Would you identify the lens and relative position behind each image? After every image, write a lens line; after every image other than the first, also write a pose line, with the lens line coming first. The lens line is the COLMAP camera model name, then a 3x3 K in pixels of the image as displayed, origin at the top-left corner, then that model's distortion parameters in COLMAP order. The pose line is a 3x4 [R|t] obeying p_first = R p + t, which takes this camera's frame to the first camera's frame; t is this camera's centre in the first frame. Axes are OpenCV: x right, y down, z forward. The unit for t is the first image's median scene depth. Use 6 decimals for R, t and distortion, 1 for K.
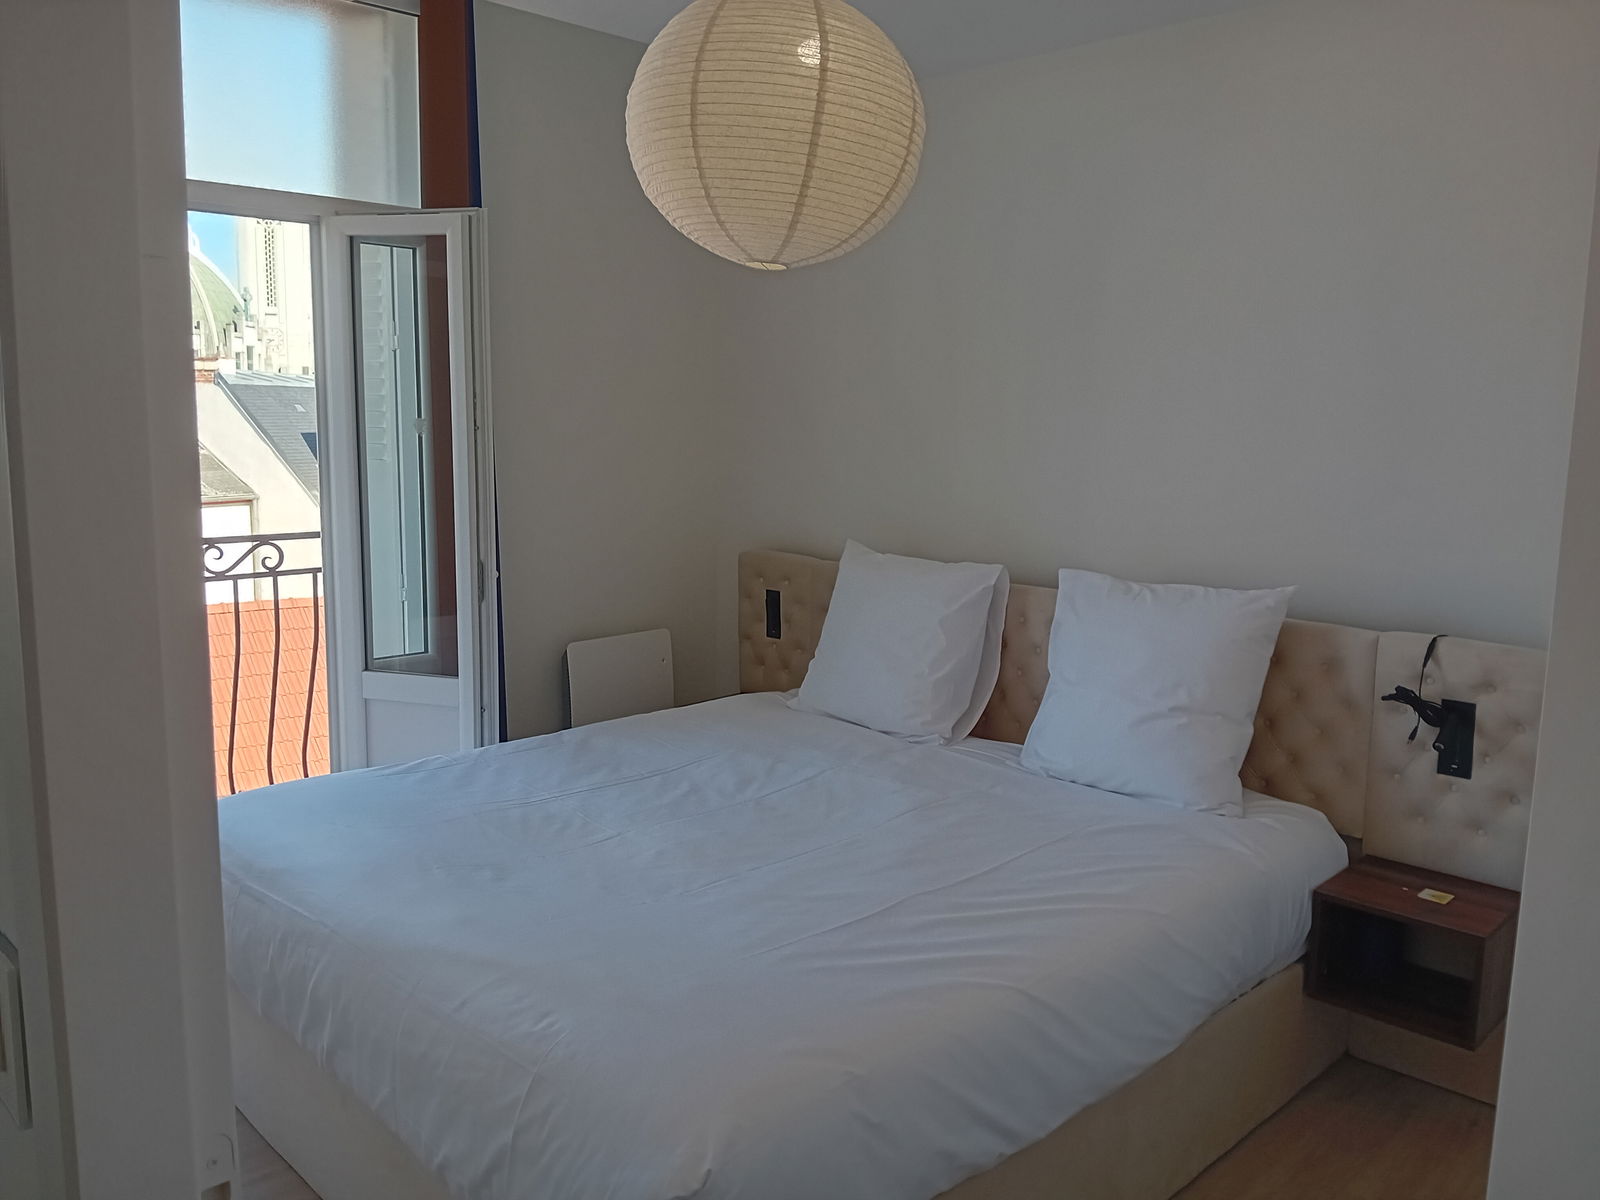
lens RADIAL K [[1220.4, 0, 806.4], [0, 1220.4, 596.8], [0, 0, 1]] dist [0.102994, -0.214283]
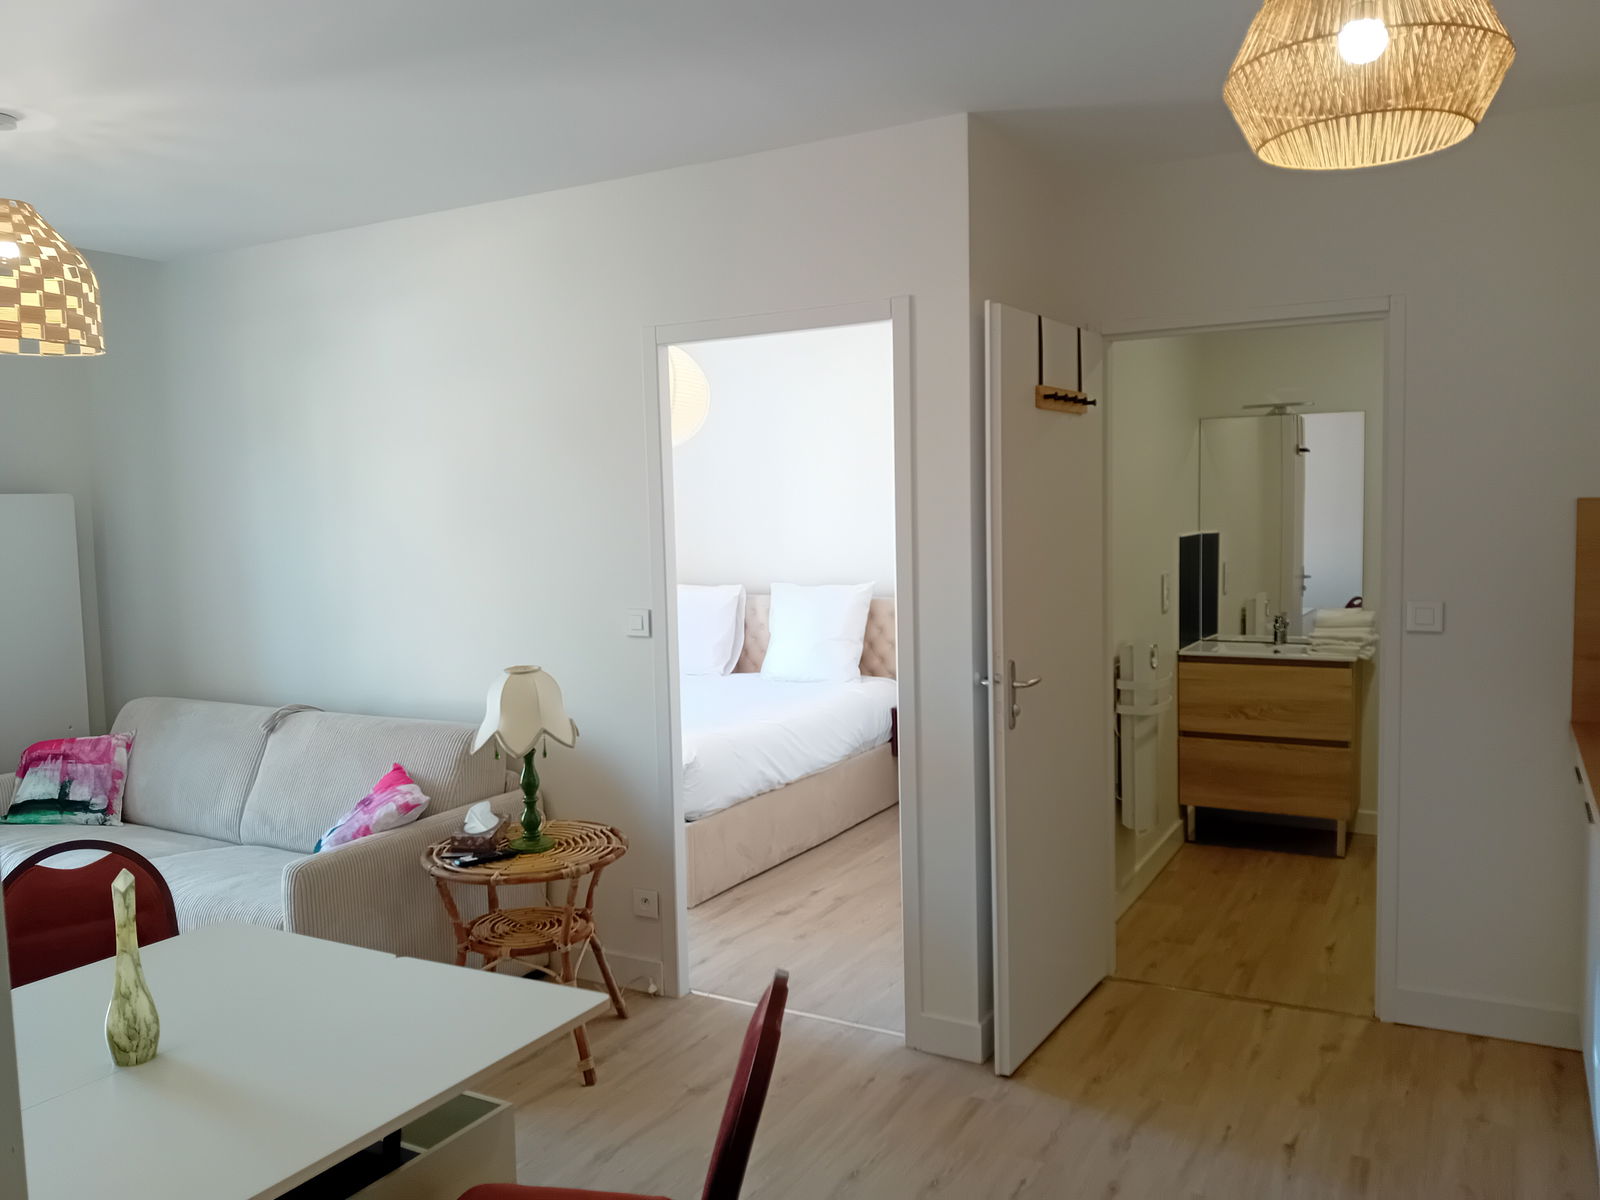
lens RADIAL K [[1220.4, 0, 806.4], [0, 1220.4, 596.8], [0, 0, 1]] dist [0.102994, -0.214283]
pose [[0.960299, -0.060223, 0.272396, -0.284843], [0.080662, 0.994655, -0.064460, 0.131211], [-0.267058, 0.083873, 0.960024, -0.943425]]
